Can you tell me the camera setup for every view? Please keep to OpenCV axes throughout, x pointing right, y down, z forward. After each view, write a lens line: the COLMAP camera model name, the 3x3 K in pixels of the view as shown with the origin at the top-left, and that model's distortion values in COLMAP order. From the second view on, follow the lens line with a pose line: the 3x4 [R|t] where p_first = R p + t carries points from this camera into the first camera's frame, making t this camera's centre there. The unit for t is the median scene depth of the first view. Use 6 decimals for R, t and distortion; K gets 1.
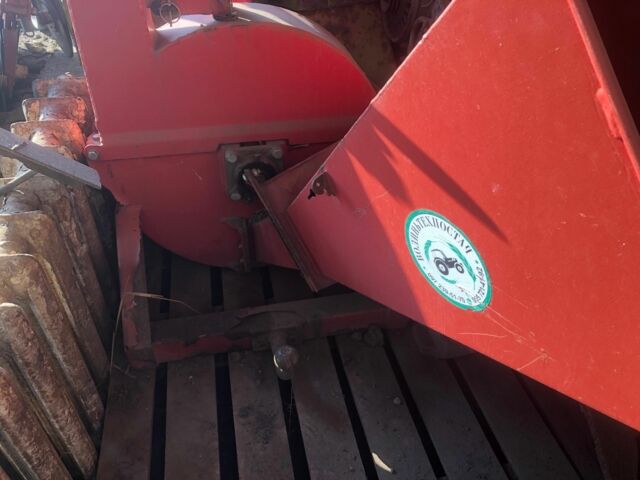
lens RADIAL K [[508.9, 0, 328.9], [0, 508.9, 246.3], [0, 0, 1]] dist [0.036838, -0.006403]
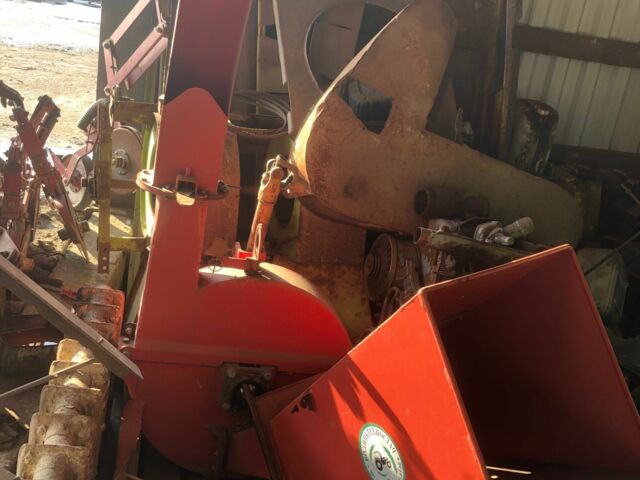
lens RADIAL K [[508.9, 0, 328.9], [0, 508.9, 246.3], [0, 0, 1]] dist [0.036838, -0.006403]
pose [[0.984418, 0.175101, 0.016131, -0.032860], [-0.149993, 0.884044, -0.442682, 0.077056], [-0.091775, 0.433365, 0.896533, -0.314422]]
